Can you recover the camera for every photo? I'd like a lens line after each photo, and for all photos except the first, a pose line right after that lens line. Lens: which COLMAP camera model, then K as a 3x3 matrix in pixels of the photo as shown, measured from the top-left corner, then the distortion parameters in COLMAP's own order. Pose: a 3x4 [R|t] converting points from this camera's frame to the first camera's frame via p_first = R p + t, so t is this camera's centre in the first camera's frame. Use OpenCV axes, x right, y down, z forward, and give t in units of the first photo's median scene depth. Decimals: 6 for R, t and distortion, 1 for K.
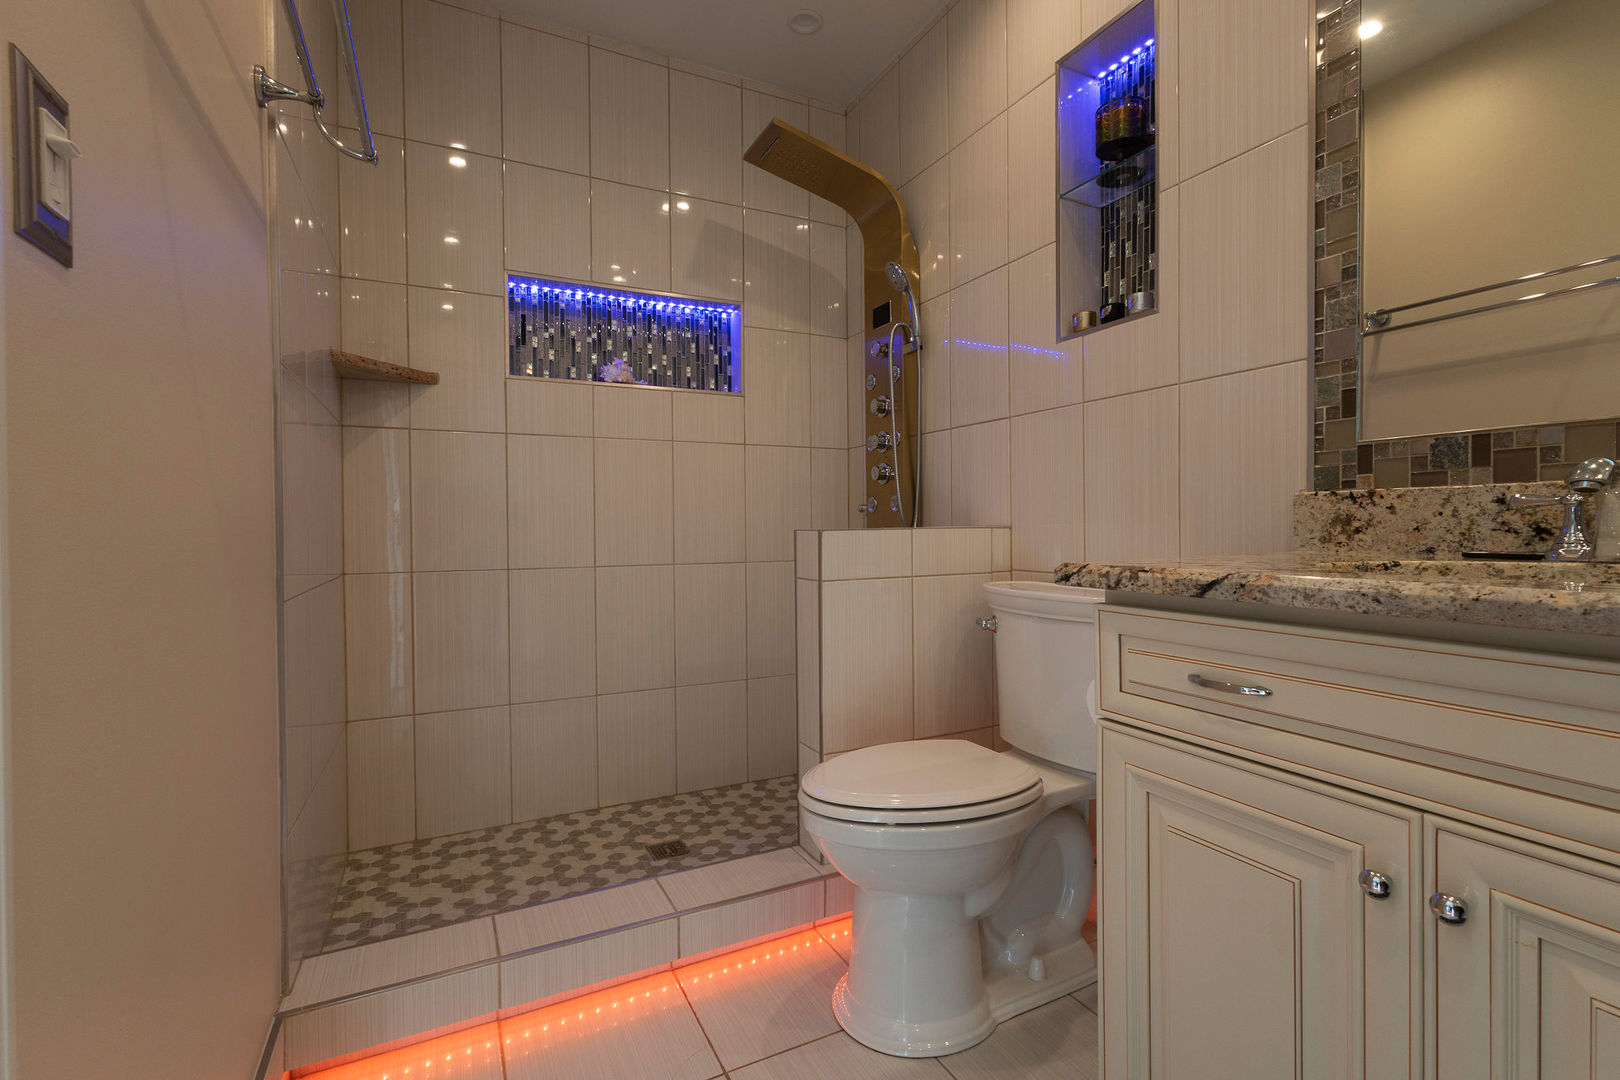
lens RADIAL K [[744.8, 0, 771.3], [0, 744.8, 533.4], [0, 0, 1]] dist [-0.005502, 0.002257]
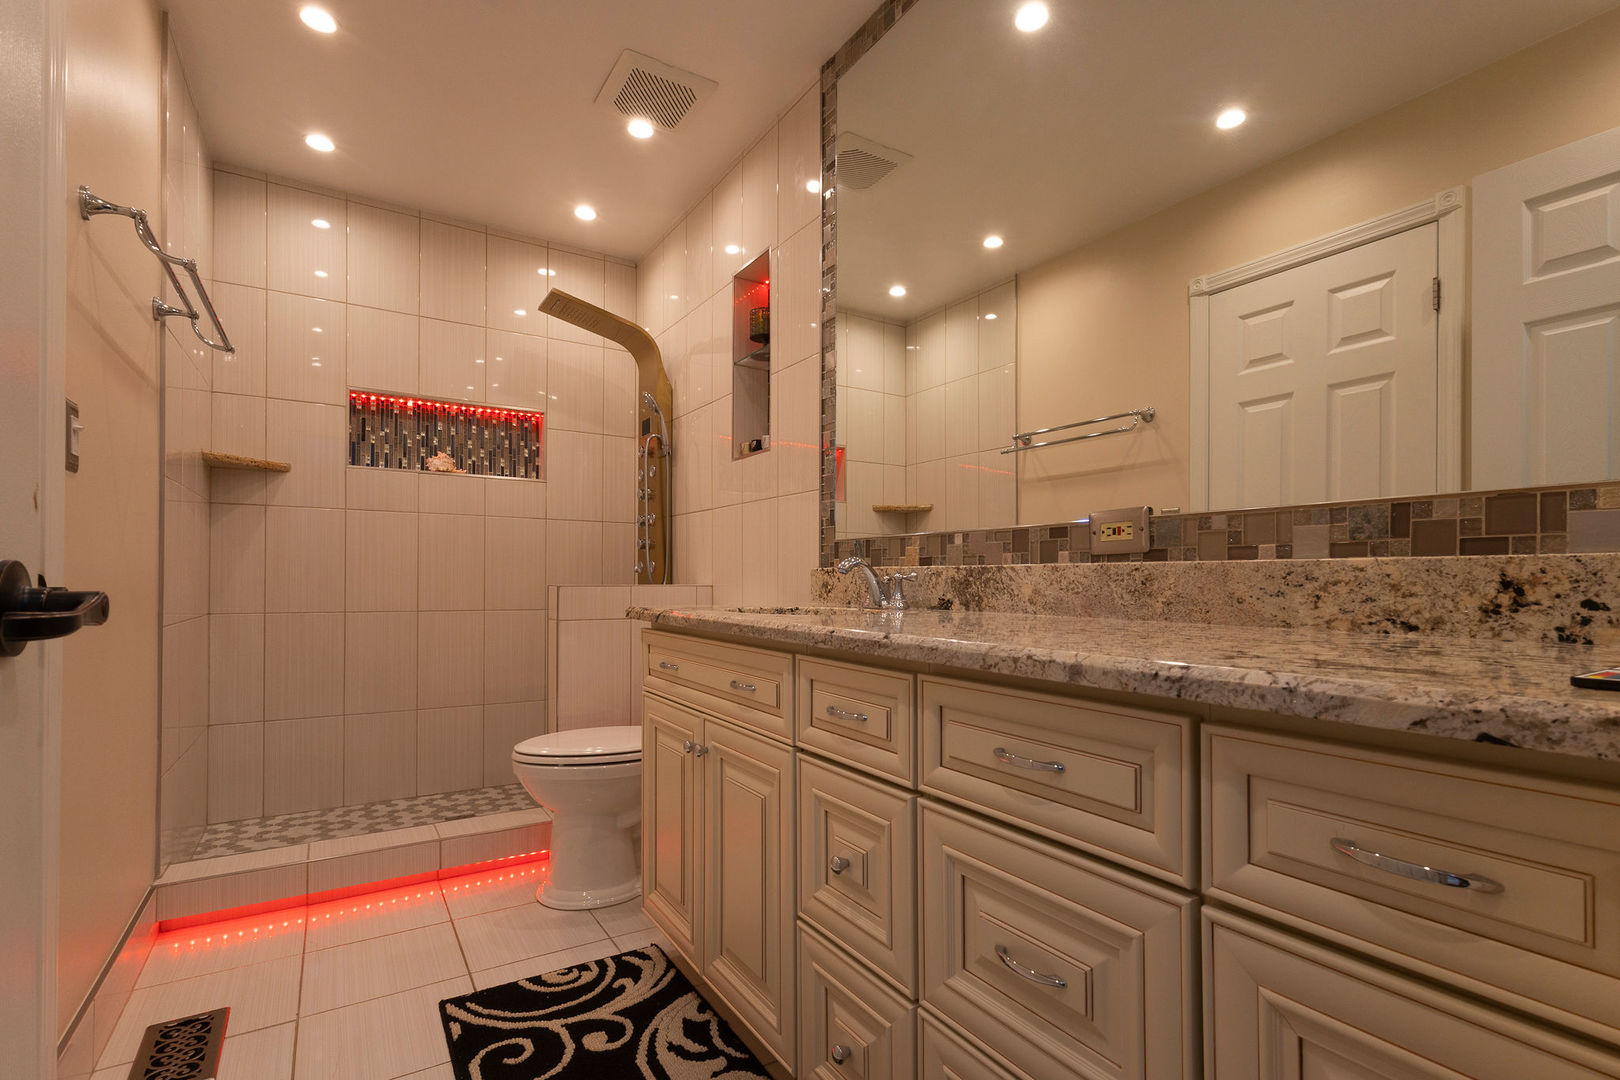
lens RADIAL K [[744.8, 0, 773.8], [0, 744.8, 576.0], [0, 0, 1]] dist [-0.005502, 0.002257]
pose [[0.993022, 0.016388, 0.116786, 0.314887], [-0.014486, 0.999749, -0.017117, -0.004910], [-0.117038, 0.015306, 0.993010, -0.508540]]
